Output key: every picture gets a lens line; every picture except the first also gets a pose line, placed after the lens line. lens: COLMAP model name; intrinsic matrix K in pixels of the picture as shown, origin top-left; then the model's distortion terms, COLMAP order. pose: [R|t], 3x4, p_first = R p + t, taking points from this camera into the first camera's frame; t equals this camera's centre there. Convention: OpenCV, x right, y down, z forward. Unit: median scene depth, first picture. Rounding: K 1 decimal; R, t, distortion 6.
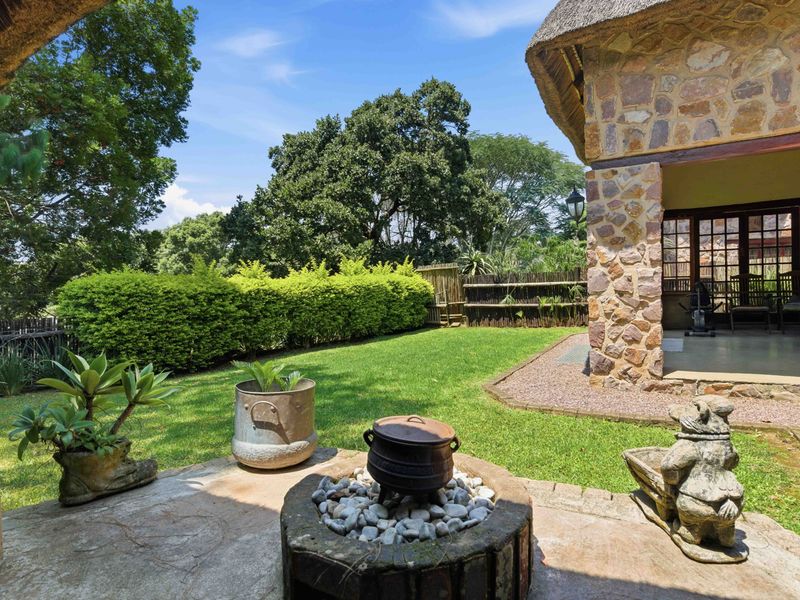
lens RADIAL K [[459.5, 0, 403.1], [0, 459.5, 298.3], [0, 0, 1]] dist [-0.027989, -0.000012]
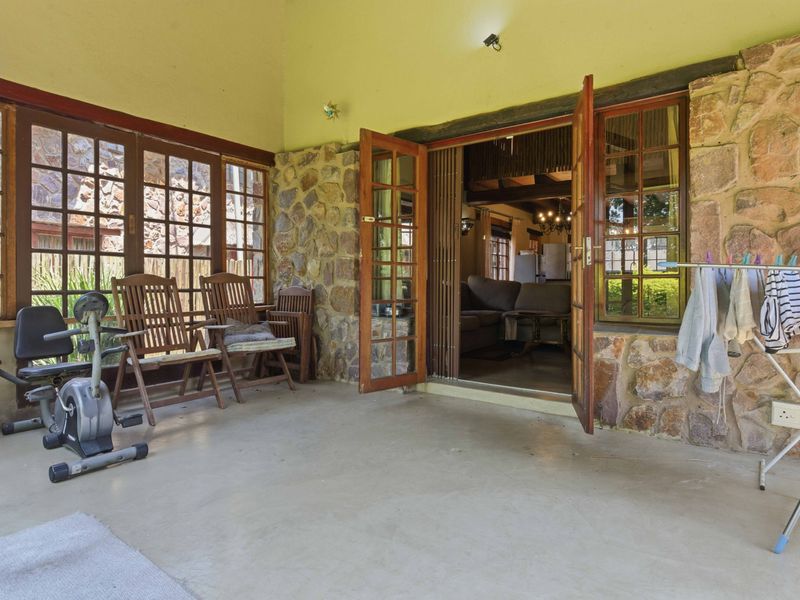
lens RADIAL K [[459.5, 0, 400.2], [0, 459.5, 292.2], [0, 0, 1]] dist [-0.027989, -0.000012]
pose [[0.122153, 0.019821, 0.992313, 0.608339], [0.019295, 0.999564, -0.022341, -0.038056], [-0.992324, 0.021876, 0.121717, 1.215556]]
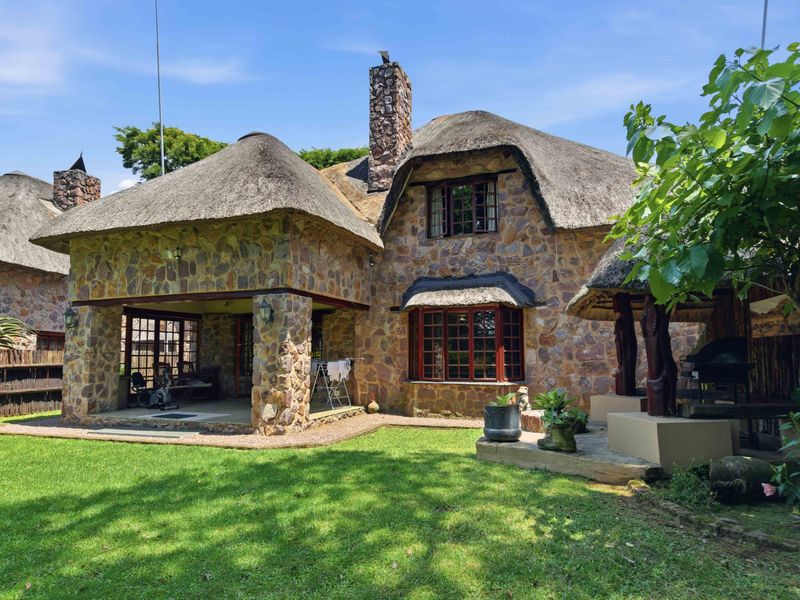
lens RADIAL K [[459.5, 0, 403.5], [0, 459.5, 302.8], [0, 0, 1]] dist [-0.027989, -0.000012]
pose [[-0.151978, 0.155569, 0.976064, -1.201239], [0.042228, 0.987656, -0.150841, 0.009959], [-0.987481, 0.018293, -0.156671, 0.869258]]
